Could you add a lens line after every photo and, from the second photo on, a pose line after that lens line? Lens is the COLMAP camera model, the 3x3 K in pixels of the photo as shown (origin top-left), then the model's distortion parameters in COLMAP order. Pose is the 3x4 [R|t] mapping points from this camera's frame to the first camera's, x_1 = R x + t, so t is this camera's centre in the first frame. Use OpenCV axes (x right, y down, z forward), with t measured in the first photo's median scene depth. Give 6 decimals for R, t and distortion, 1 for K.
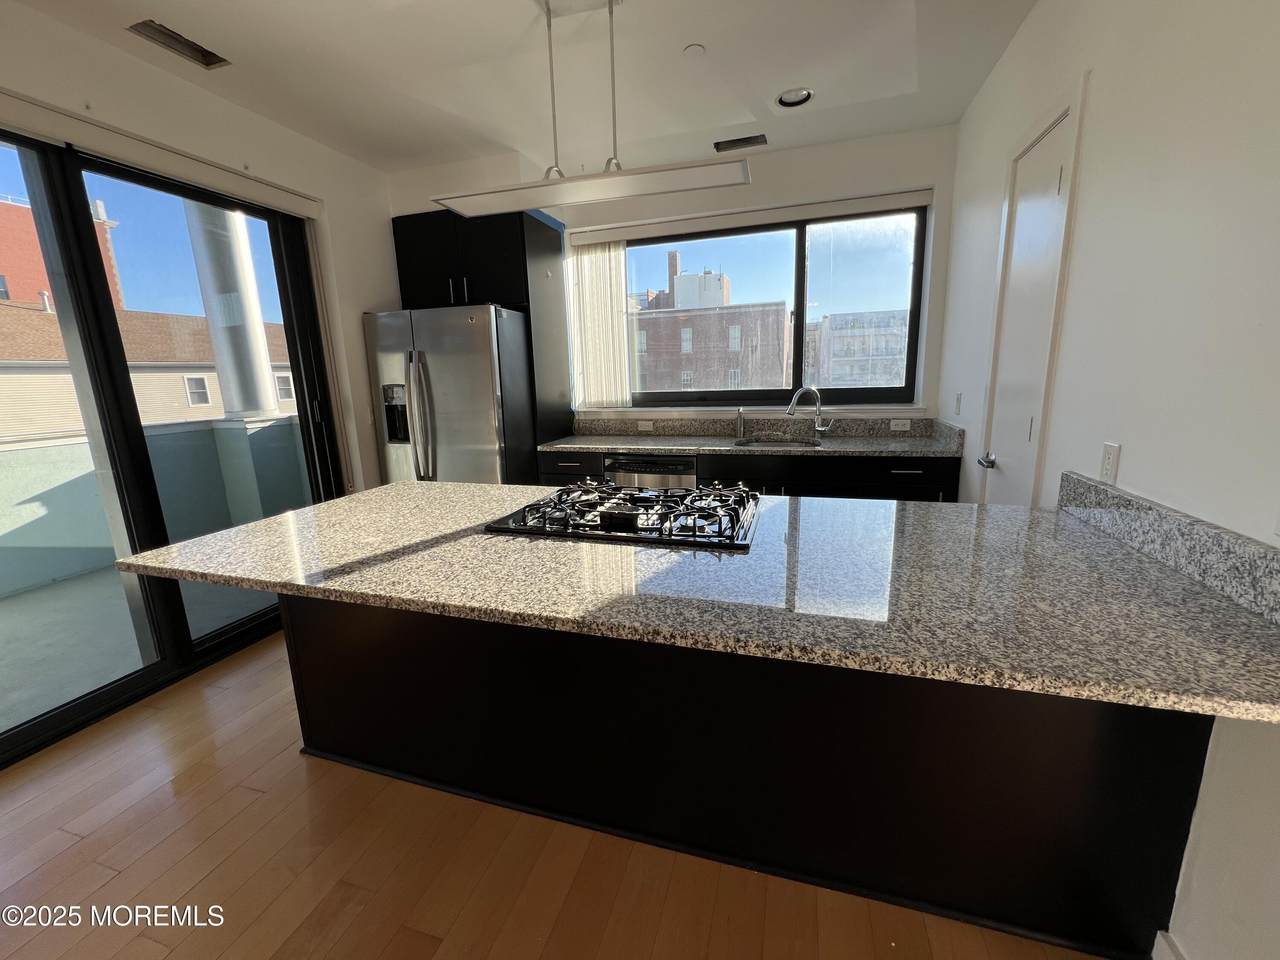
lens RADIAL K [[518.0, 0, 640.0], [0, 518.0, 480.0], [0, 0, 1]] dist [0.001042, 0.000271]
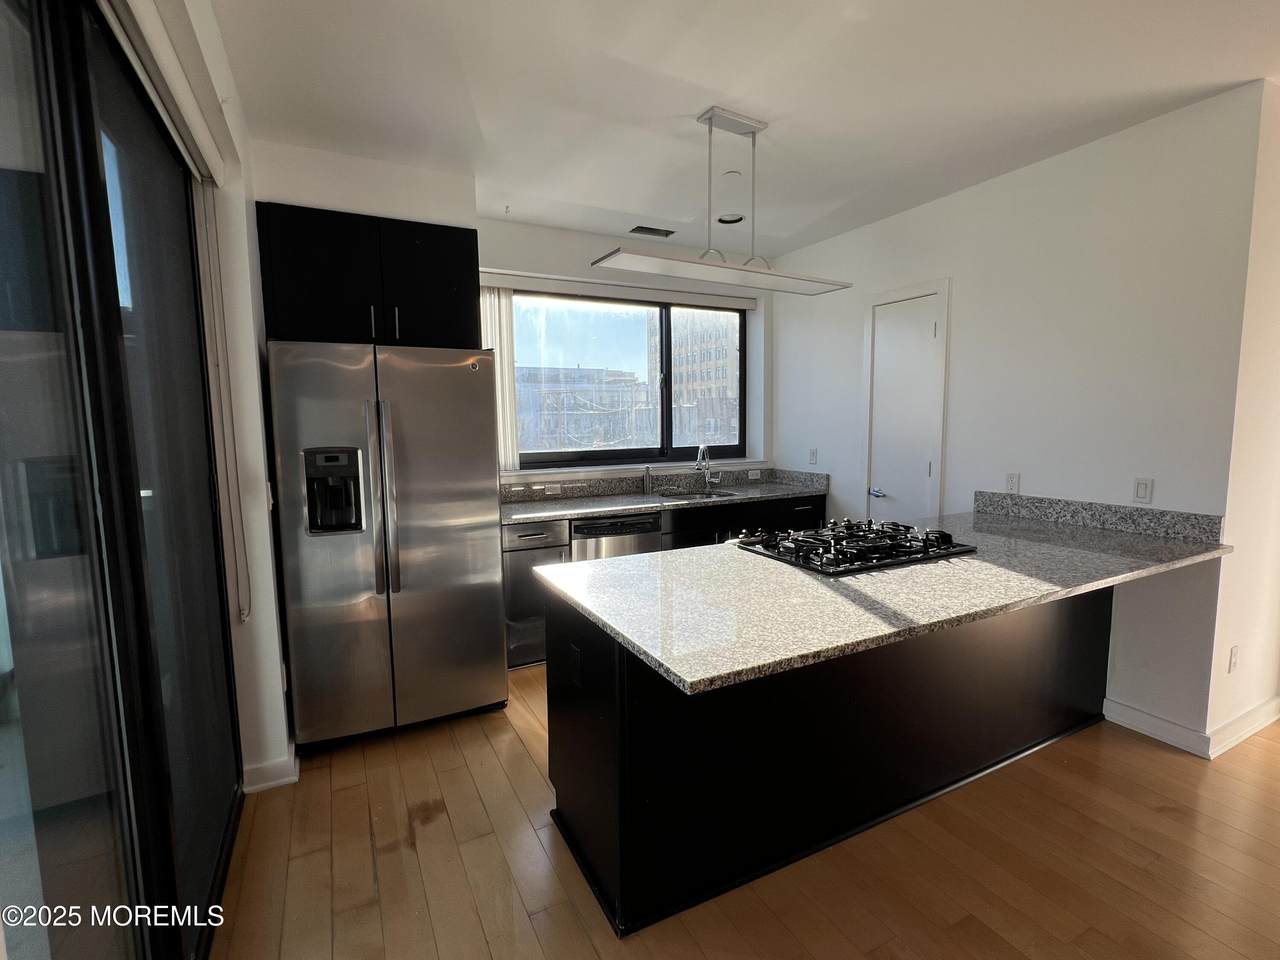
lens RADIAL K [[596.6, 0, 640.0], [0, 596.6, 480.0], [0, 0, 1]] dist [-0.015267, -0.000194]
pose [[0.707264, -0.049112, 0.705241, -0.717752], [0.131866, 0.989241, -0.063355, -0.038162], [-0.694542, 0.137806, 0.706131, 0.173521]]
